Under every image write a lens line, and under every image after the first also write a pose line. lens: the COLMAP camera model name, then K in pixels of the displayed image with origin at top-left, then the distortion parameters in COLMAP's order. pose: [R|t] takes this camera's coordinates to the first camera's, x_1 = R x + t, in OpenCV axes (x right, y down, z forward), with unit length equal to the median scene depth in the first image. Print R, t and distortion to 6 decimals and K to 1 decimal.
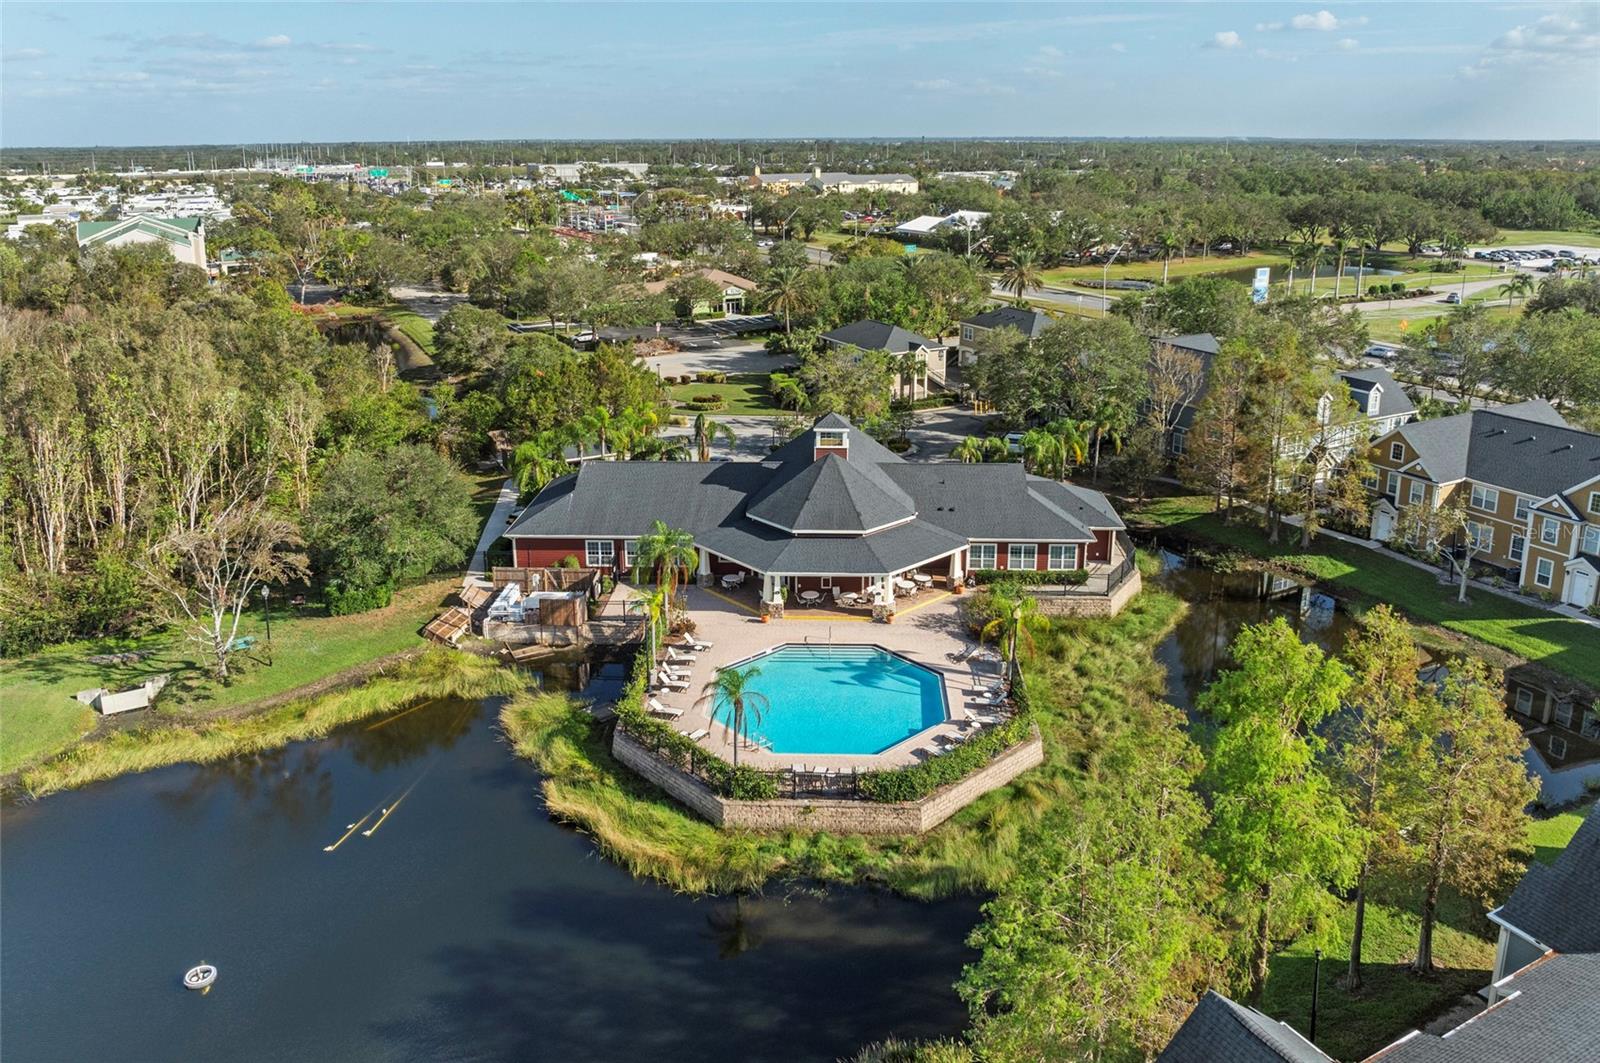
lens RADIAL K [[1143.5, 0, 824.2], [0, 1143.5, 532.9], [0, 0, 1]] dist [-0.032468, 0.001660]
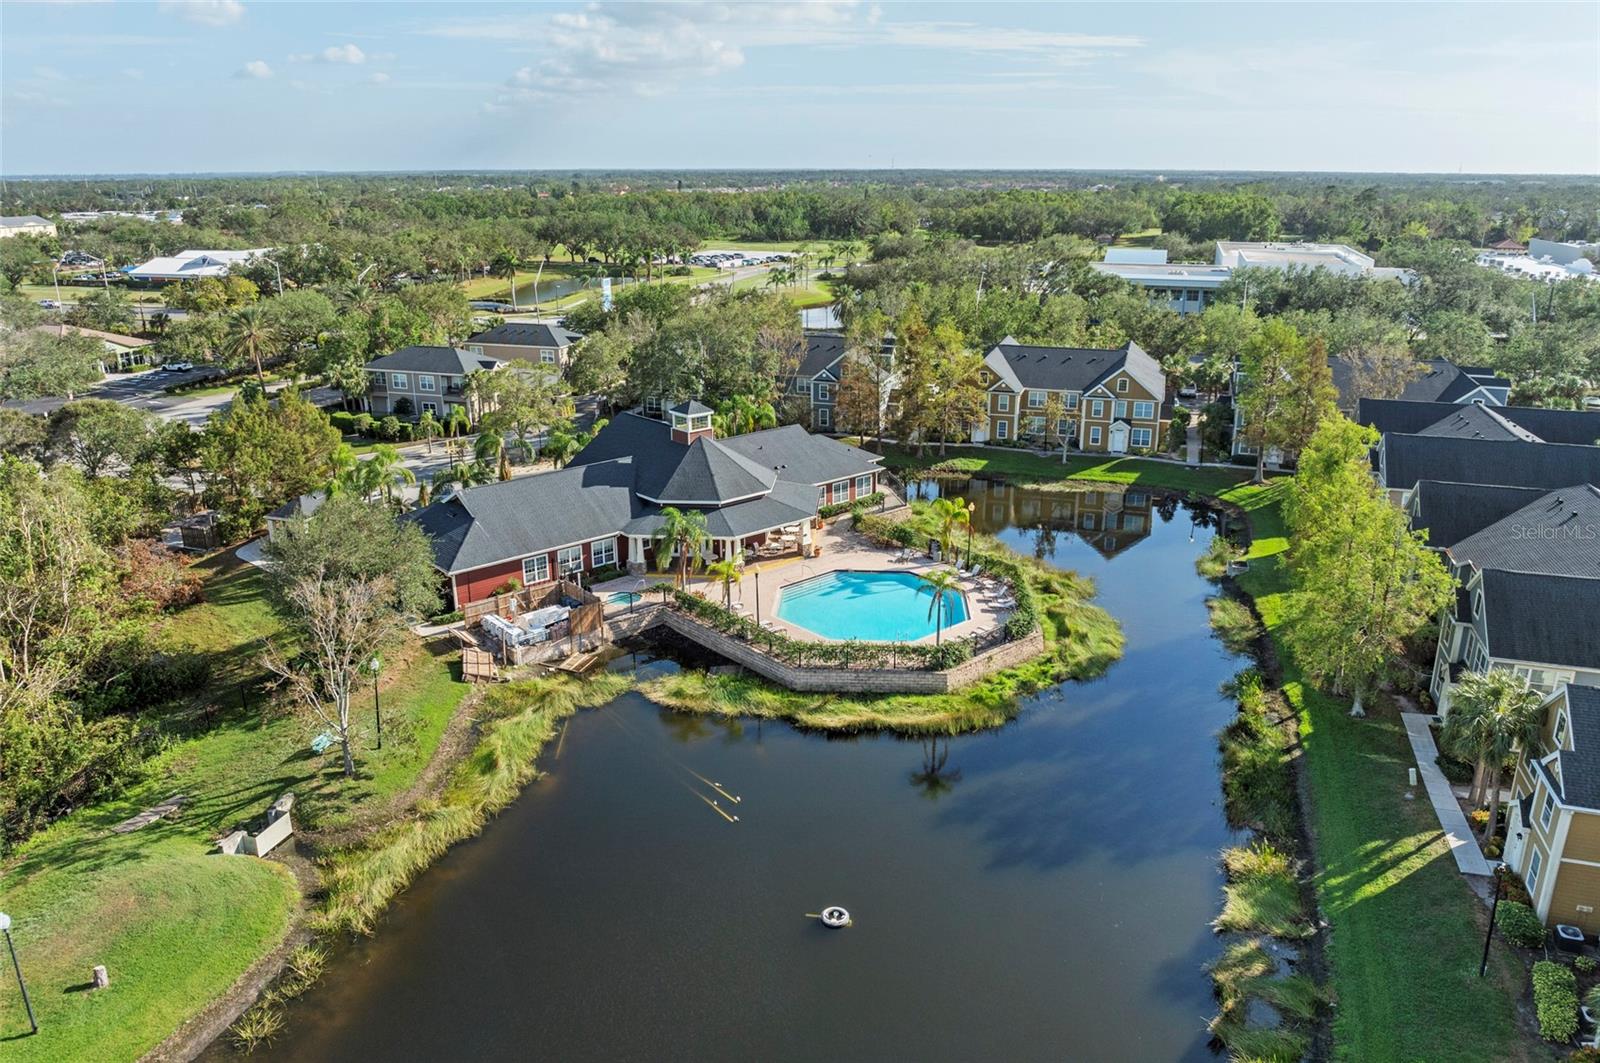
lens RADIAL K [[1143.5, 0, 824.2], [0, 1143.5, 532.9], [0, 0, 1]] dist [-0.032468, 0.001660]
pose [[0.714953, -0.211671, 0.666361, -0.708420], [0.228489, 0.971477, 0.063441, -0.020052], [-0.660783, 0.106899, 0.742925, 0.086198]]
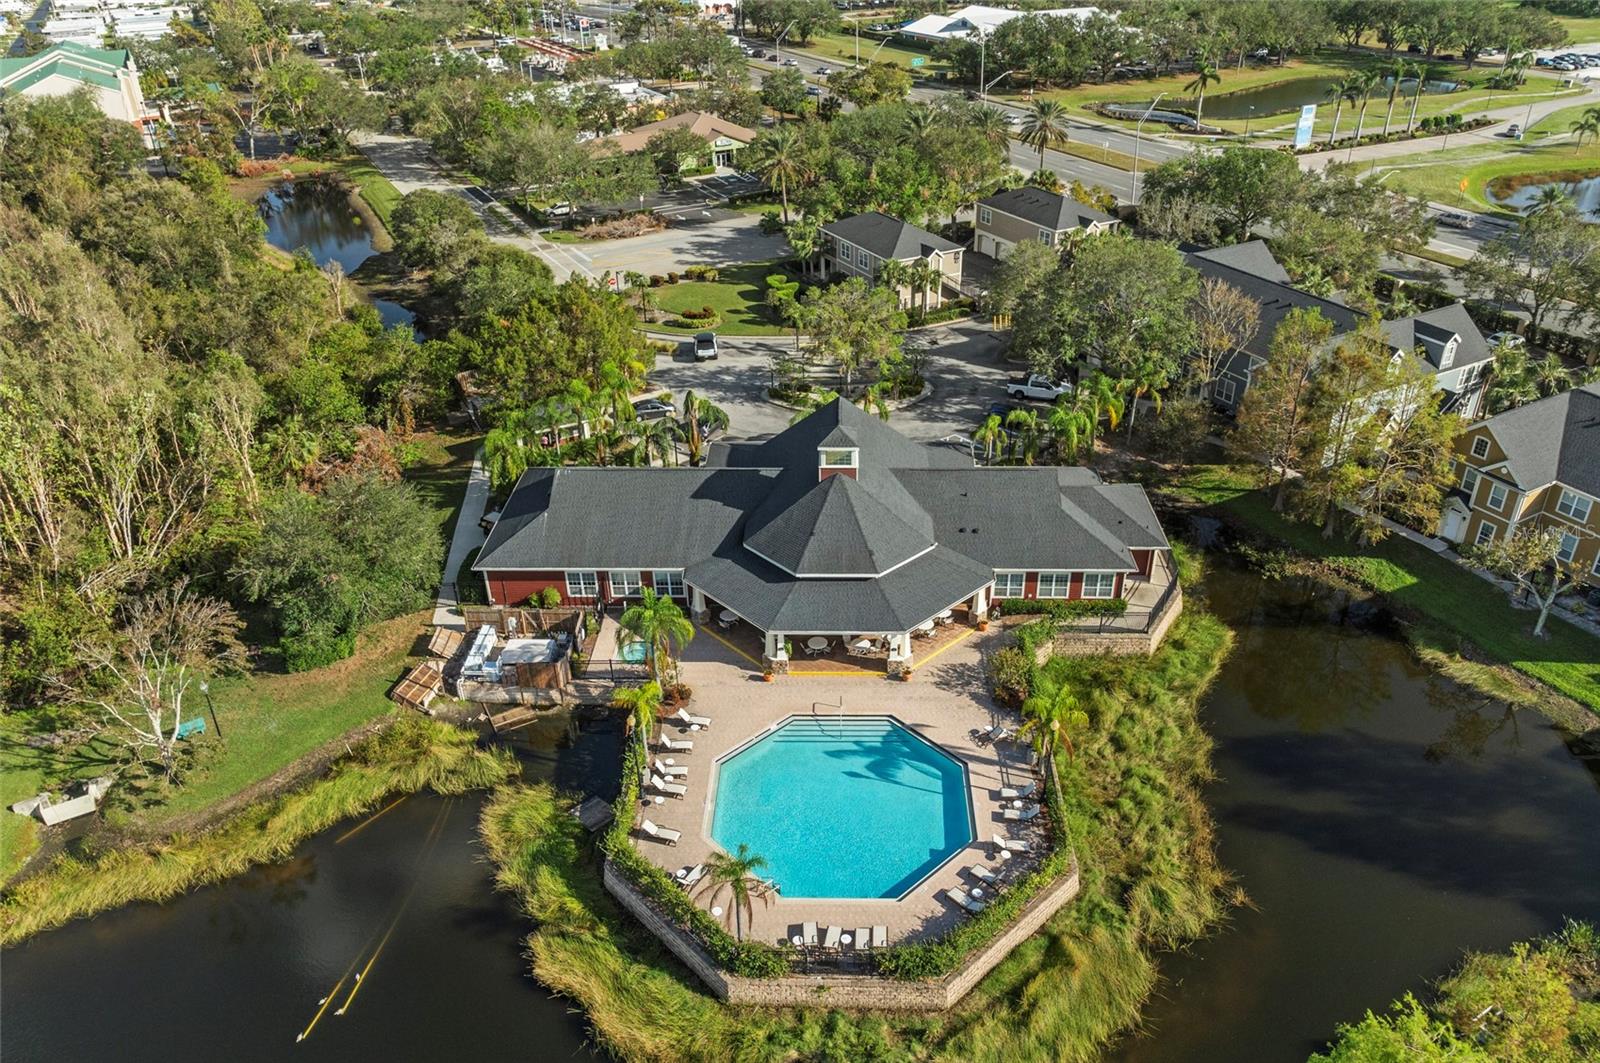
lens RADIAL K [[1106.4, 0, 826.4], [0, 1106.4, 613.8], [0, 0, 1]] dist [-0.047538, 0.025585]
pose [[0.999898, -0.014079, -0.002245, -0.002947], [0.014183, 0.966409, 0.256617, -0.187870], [-0.001443, -0.256623, 0.966510, 0.163557]]
